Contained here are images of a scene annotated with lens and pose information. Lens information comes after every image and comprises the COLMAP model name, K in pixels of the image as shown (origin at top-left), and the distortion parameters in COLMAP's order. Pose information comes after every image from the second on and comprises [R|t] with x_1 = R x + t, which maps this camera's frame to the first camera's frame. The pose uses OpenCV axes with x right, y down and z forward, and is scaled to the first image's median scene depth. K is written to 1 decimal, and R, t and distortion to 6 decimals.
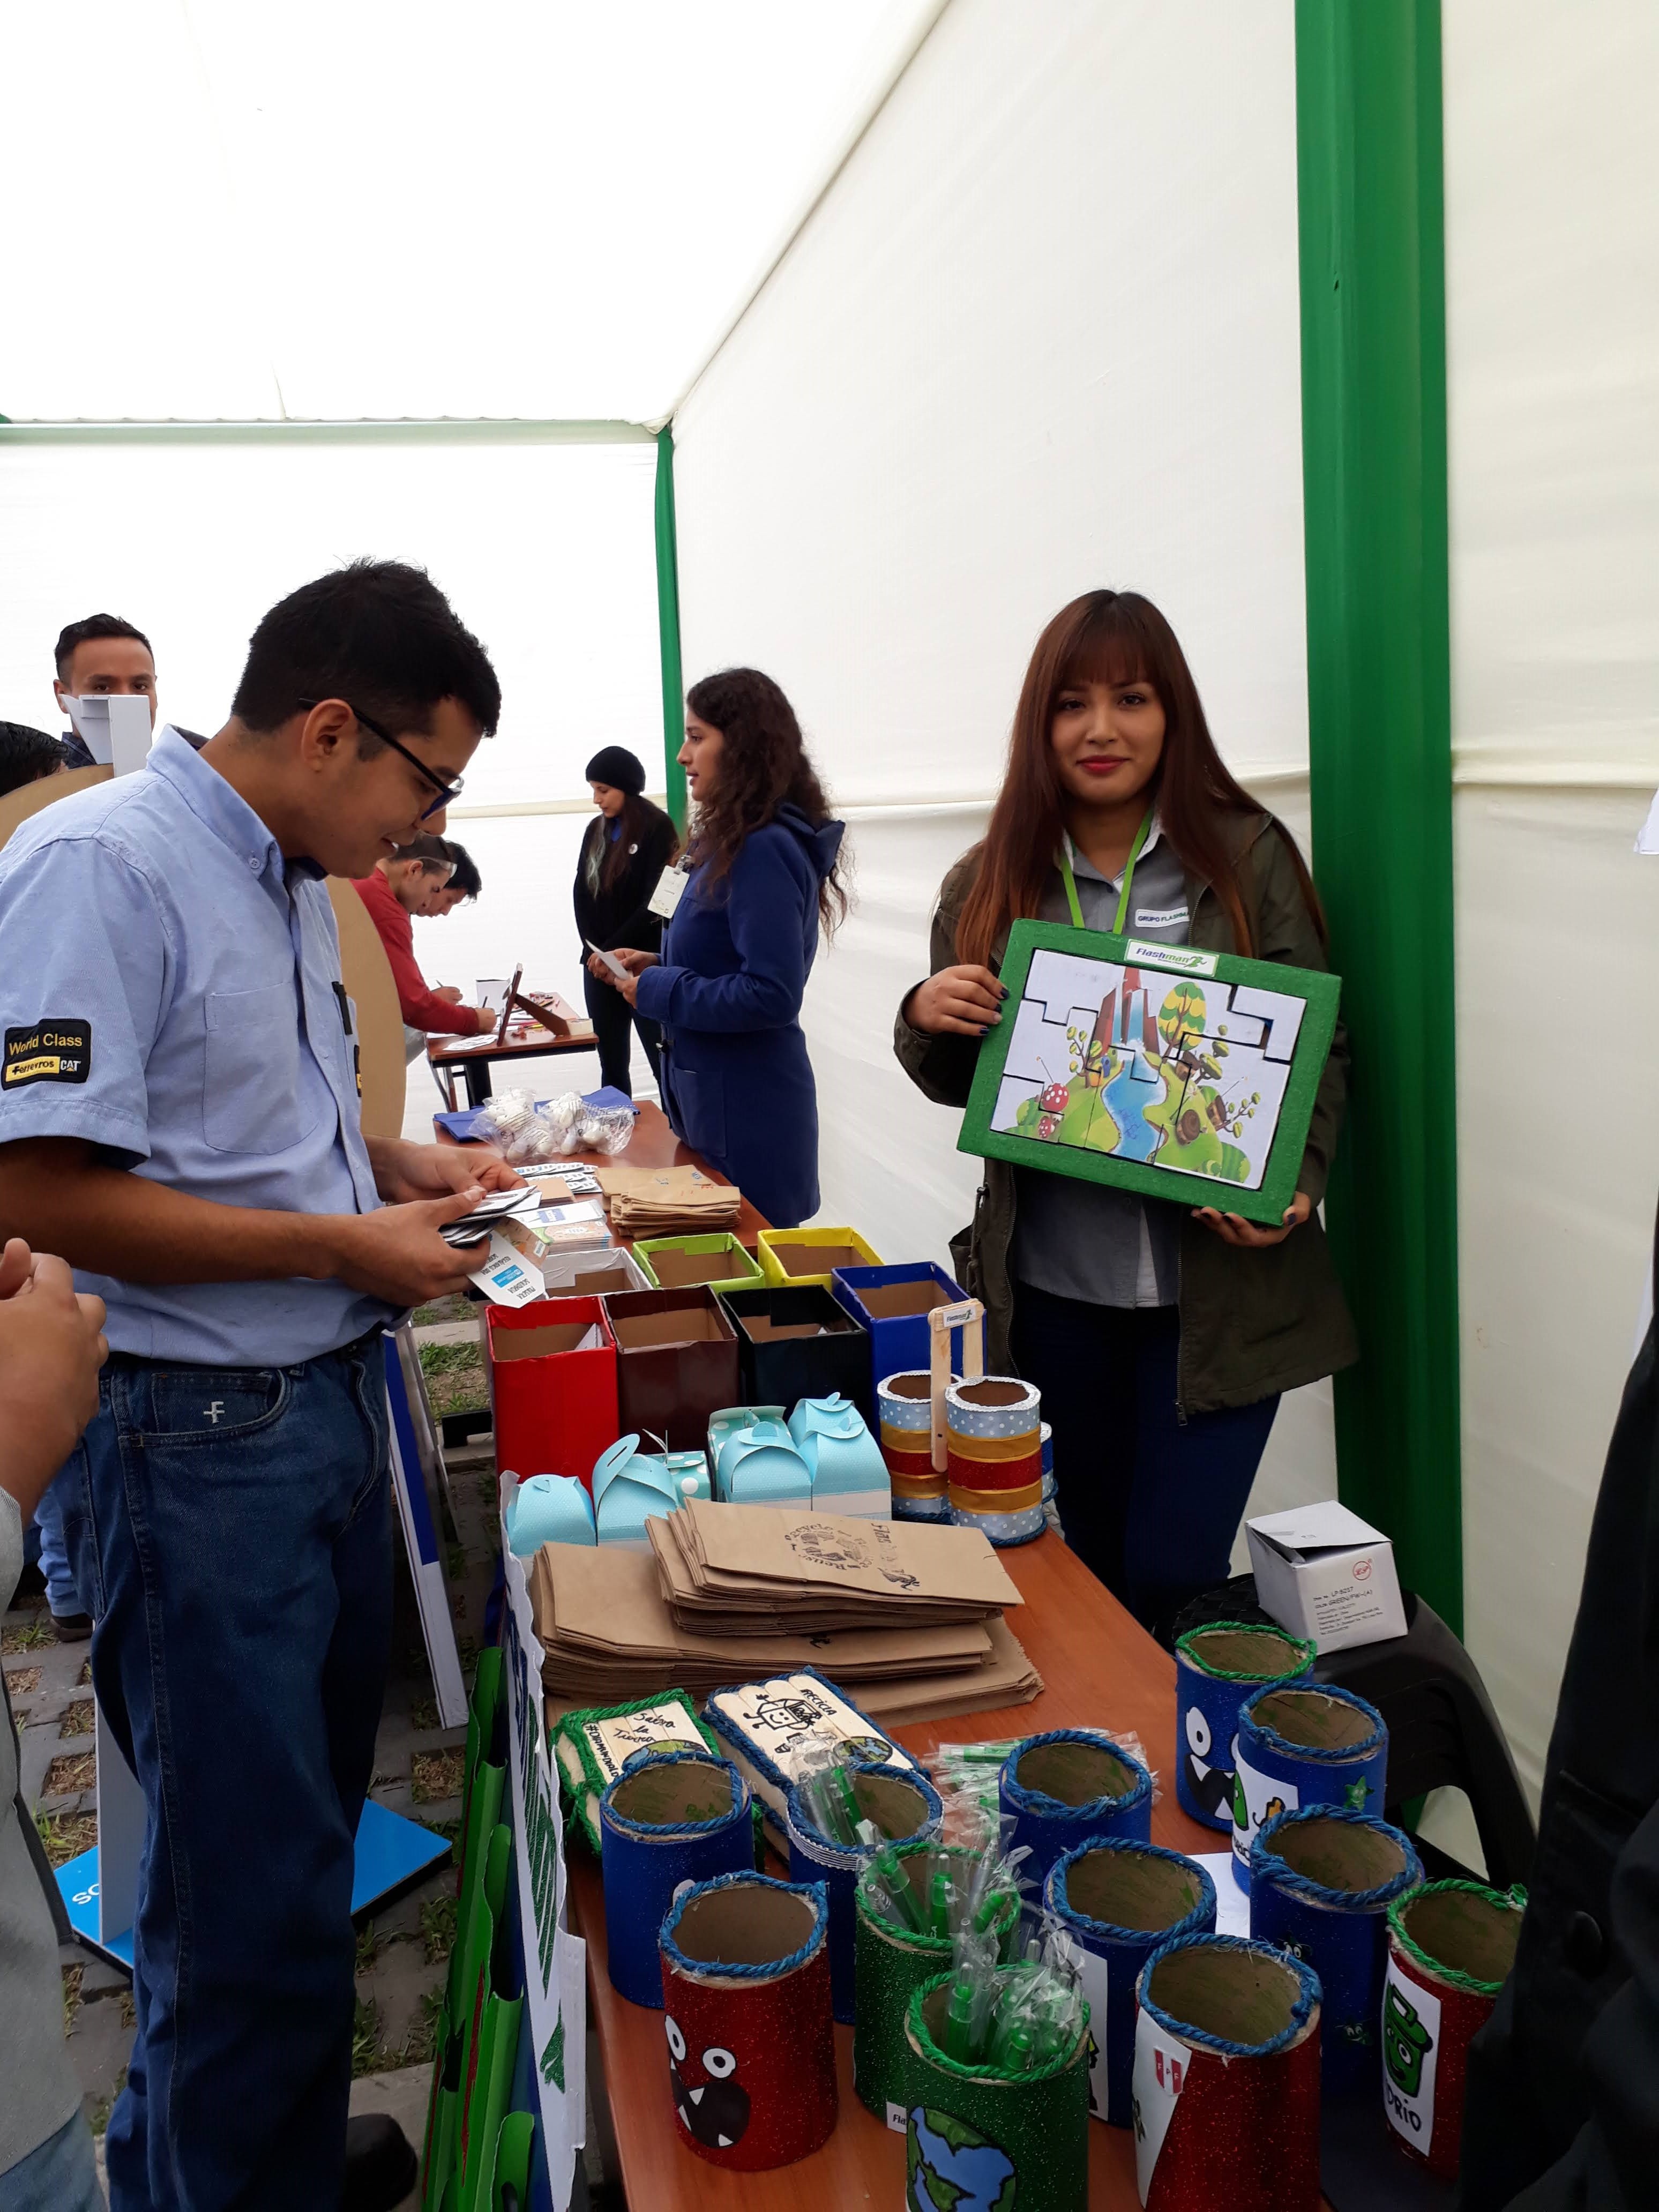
lens RADIAL K [[1784.1, 0, 828.3], [0, 1784.1, 1075.0], [0, 0, 1]] dist [0.060723, -0.044543]
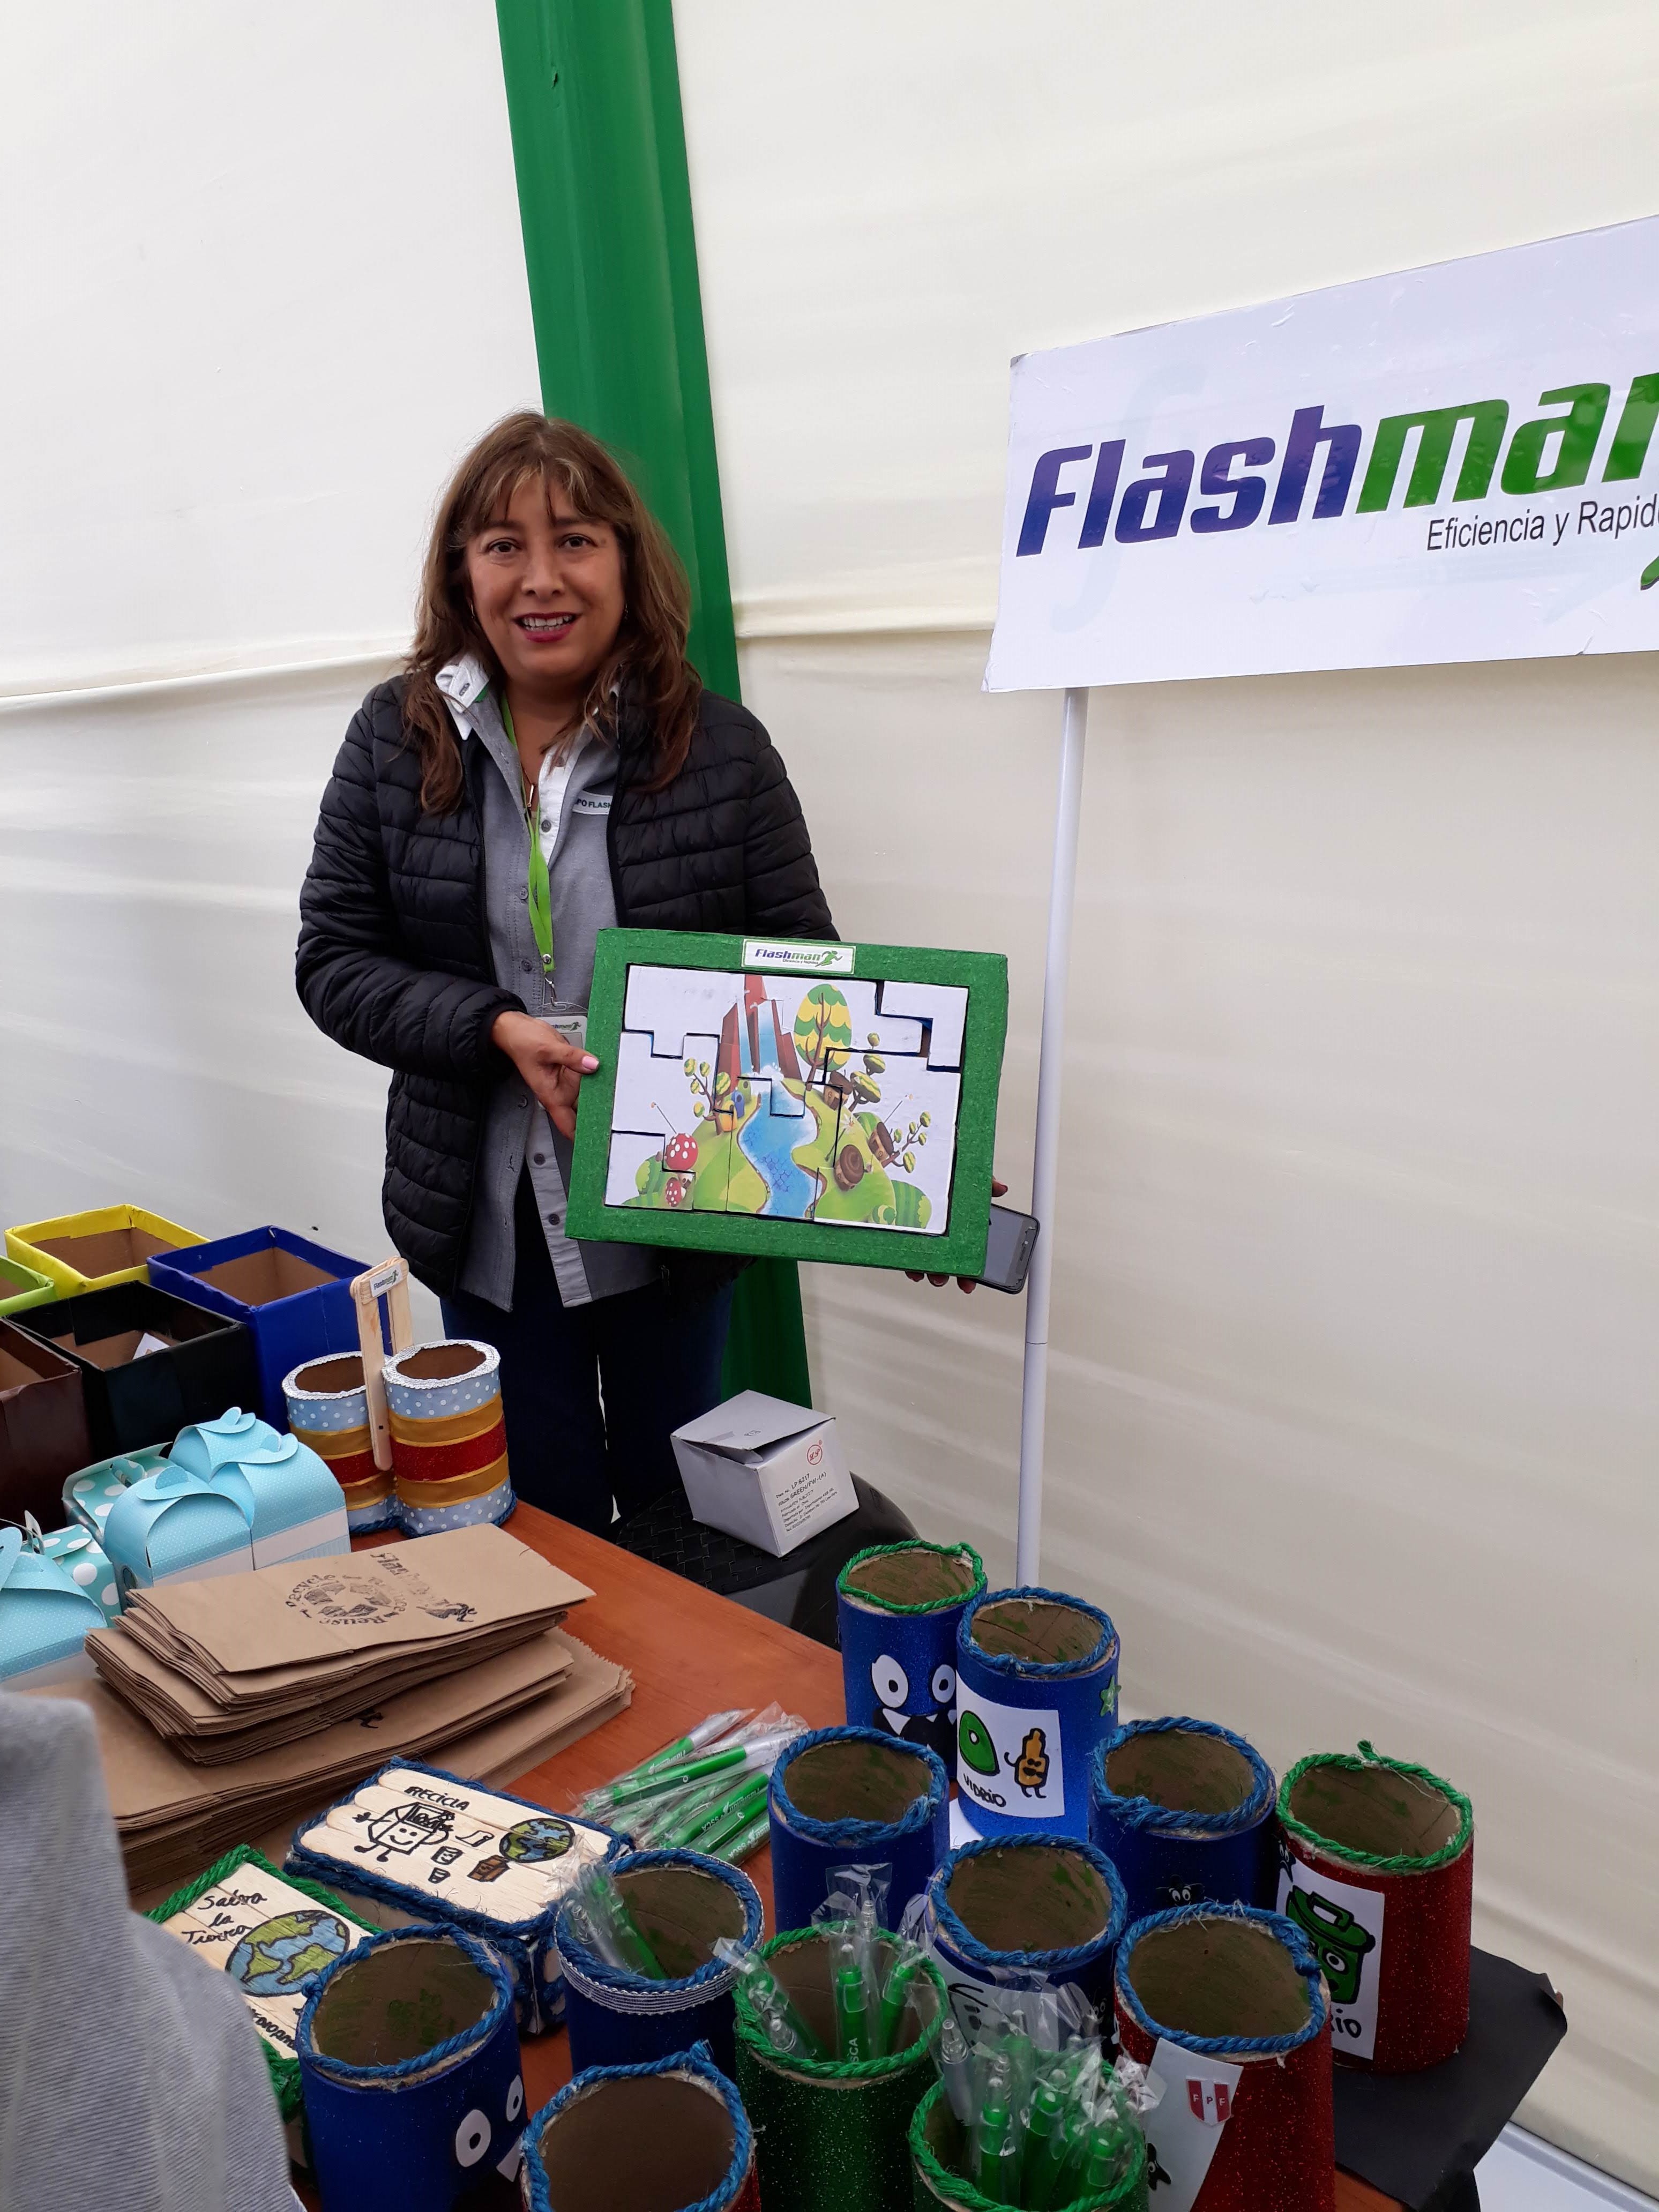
lens RADIAL K [[1784.1, 0, 828.3], [0, 1784.1, 1075.0], [0, 0, 1]] dist [0.060723, -0.044543]
pose [[0.854723, -0.142503, 0.499140, -0.202727], [0.116441, 0.989709, 0.083168, -0.007191], [-0.505855, -0.012965, 0.862521, 0.237395]]
